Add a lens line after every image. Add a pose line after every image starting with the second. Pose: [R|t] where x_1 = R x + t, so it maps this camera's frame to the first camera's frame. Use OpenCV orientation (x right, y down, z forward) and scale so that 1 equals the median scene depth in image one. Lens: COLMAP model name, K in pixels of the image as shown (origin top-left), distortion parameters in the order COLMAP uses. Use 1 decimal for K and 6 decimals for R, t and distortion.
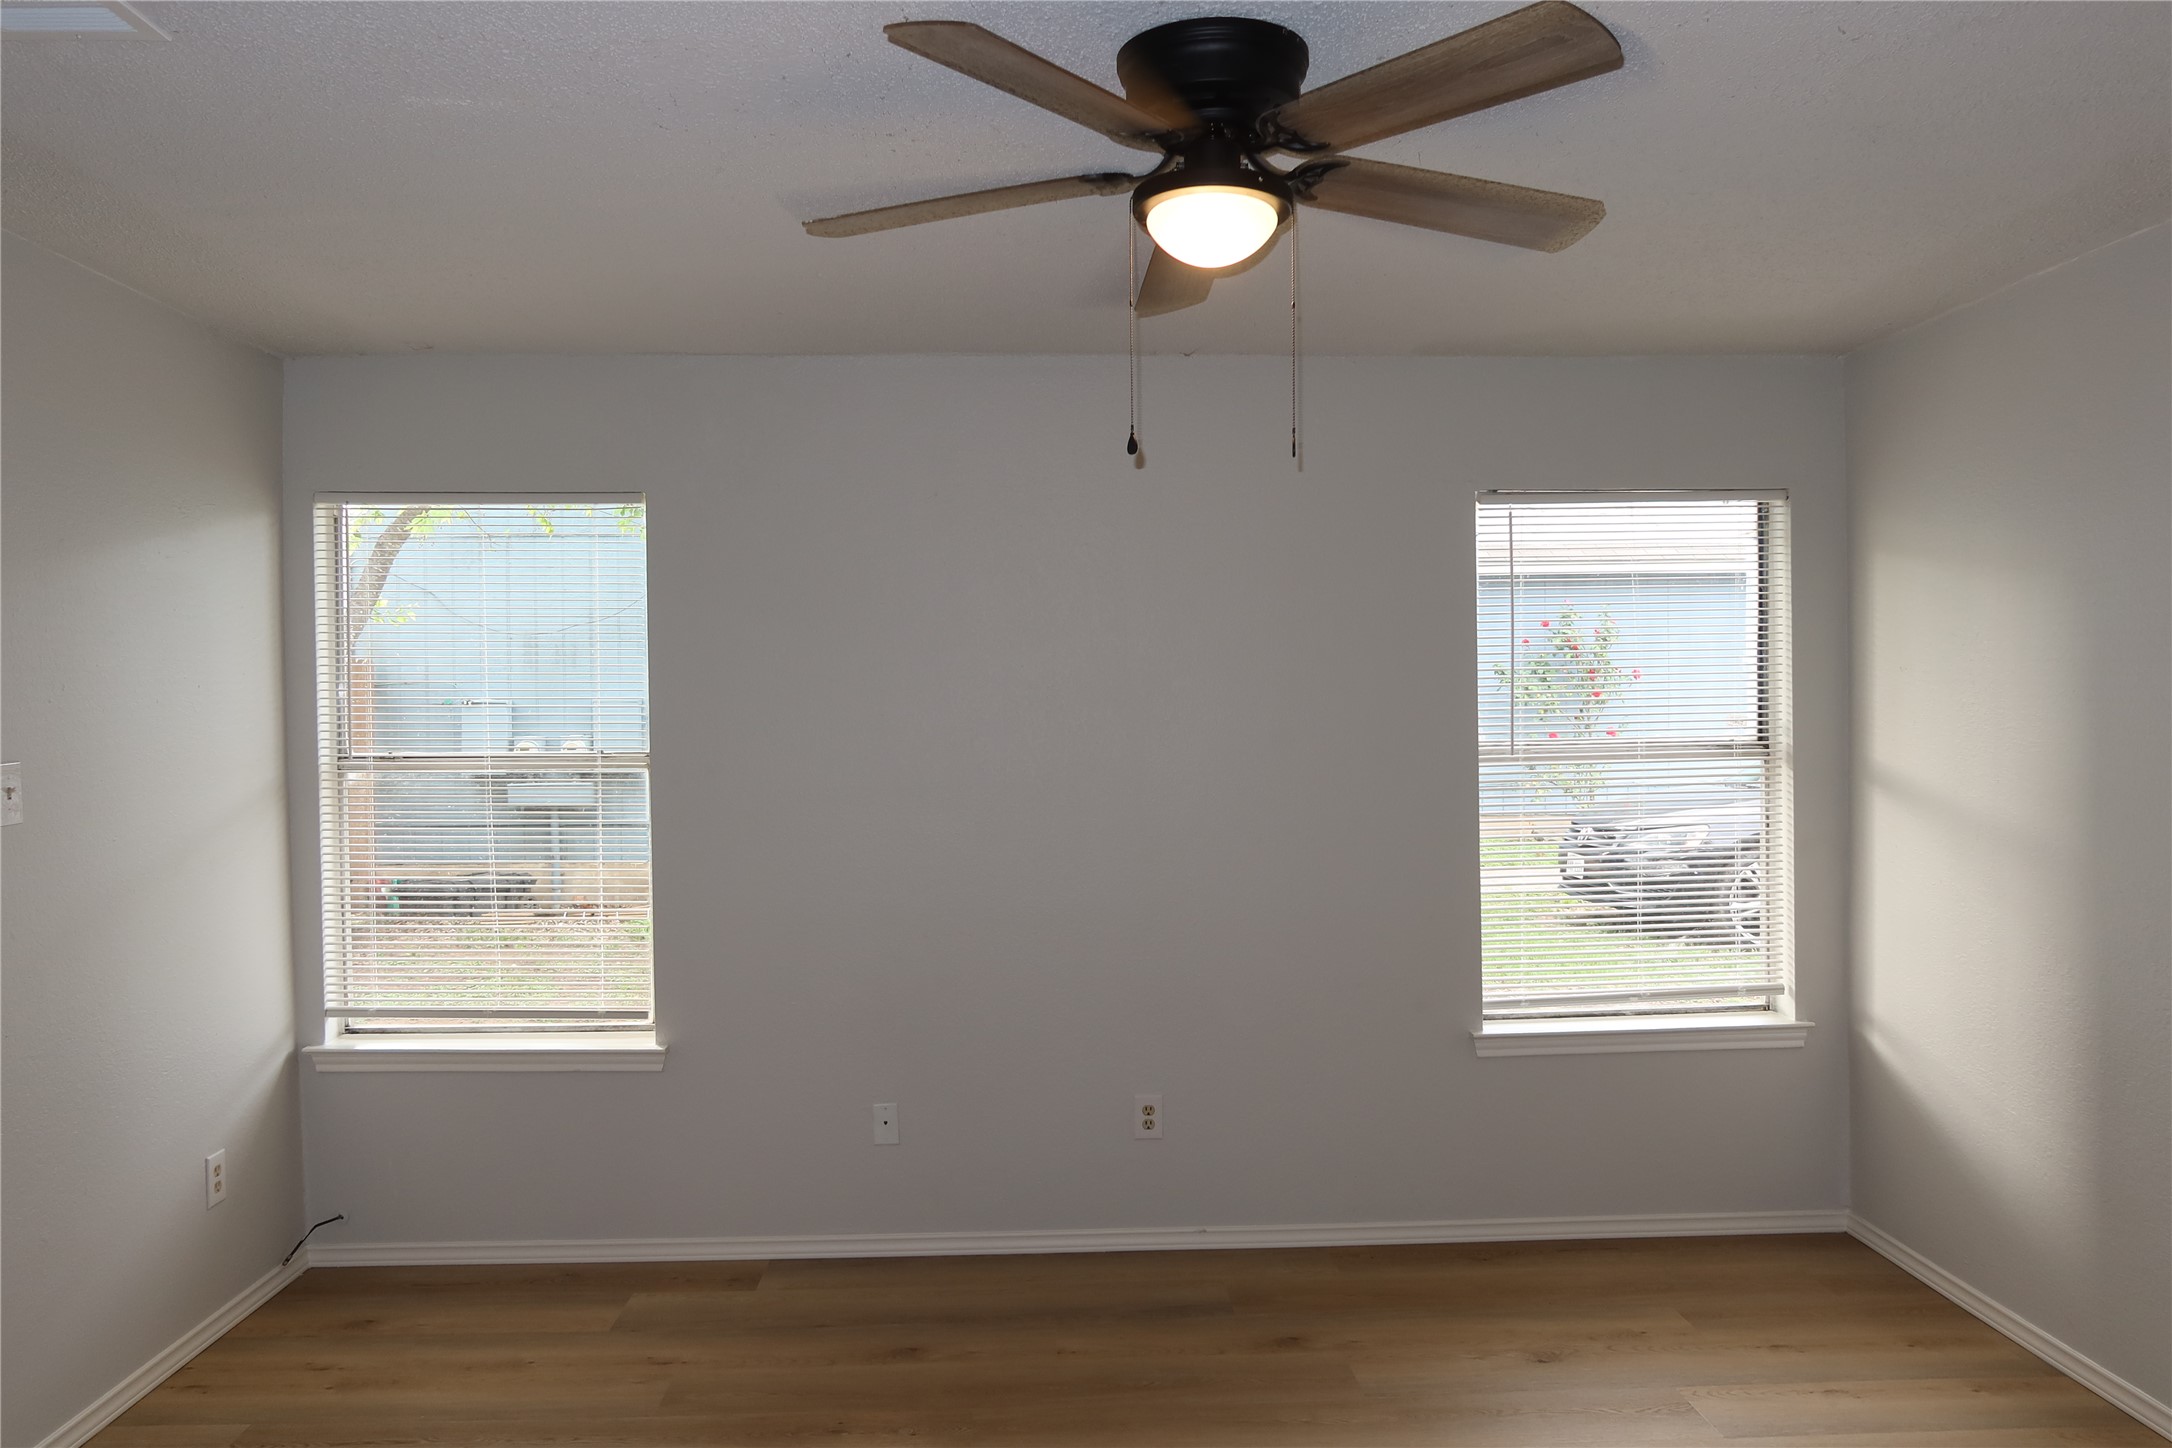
lens RADIAL K [[1373.0, 0, 1086.0], [0, 1373.0, 724.0], [0, 0, 1]] dist [-0.022182, 0.000806]
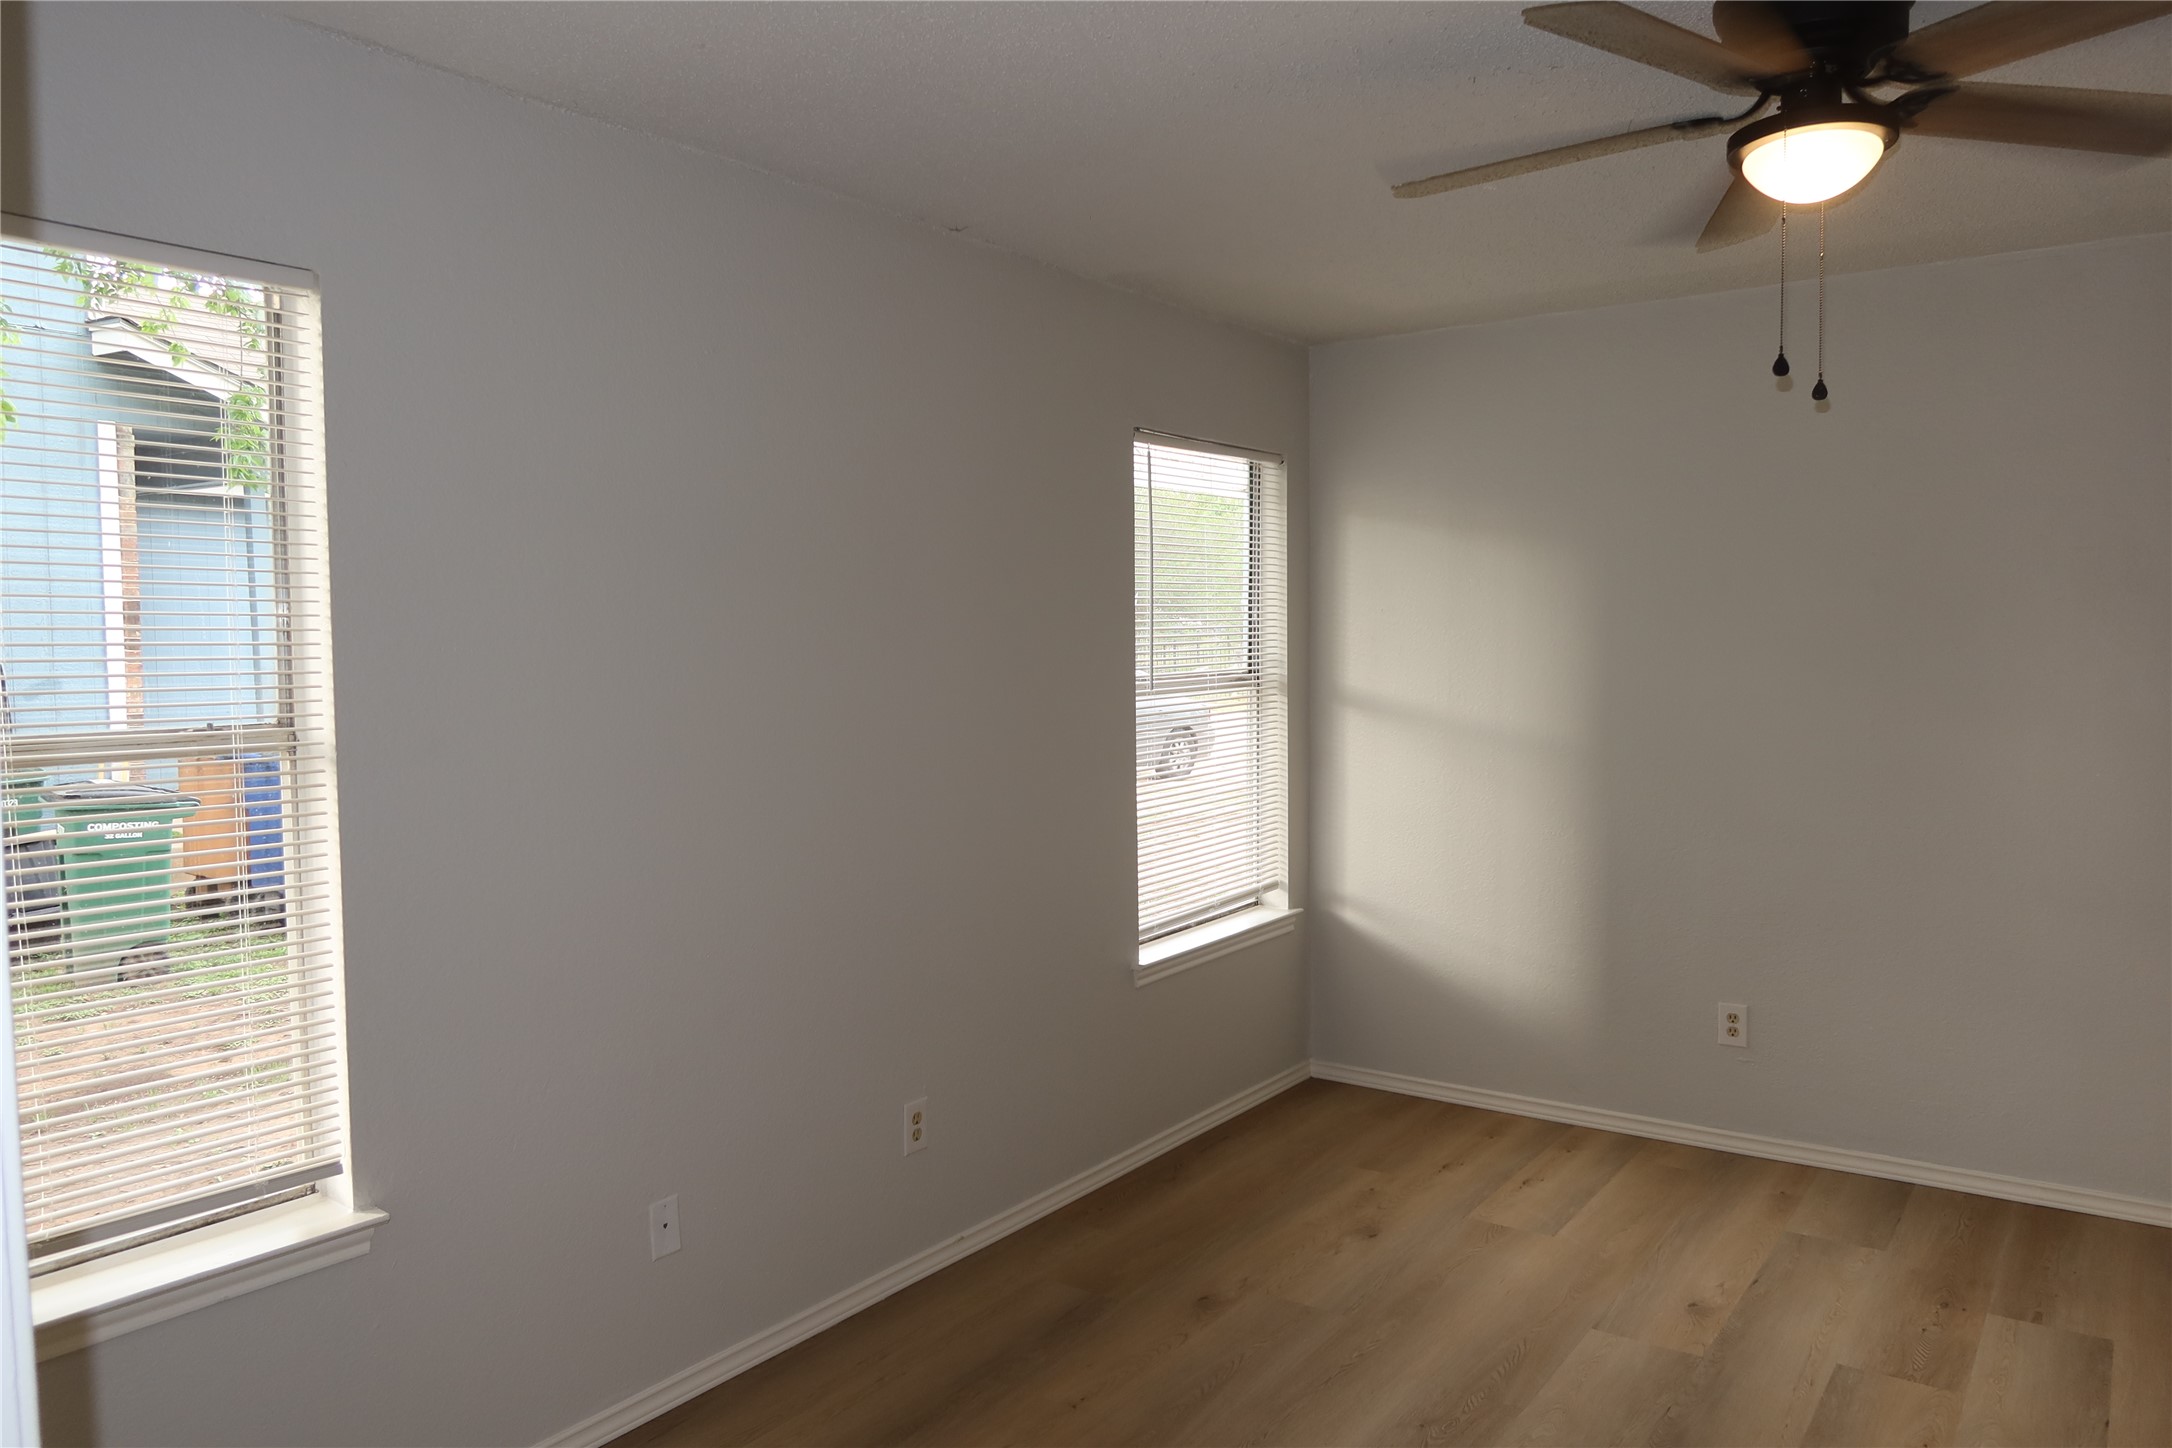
lens RADIAL K [[1437.3, 0, 1086.0], [0, 1437.3, 696.0], [0, 0, 1]] dist [-0.007319, 0.002854]
pose [[0.655855, -0.030743, 0.754261, -0.539460], [0.020560, 0.999527, 0.022862, 0.002297], [-0.754607, 0.000513, 0.656177, 0.331591]]
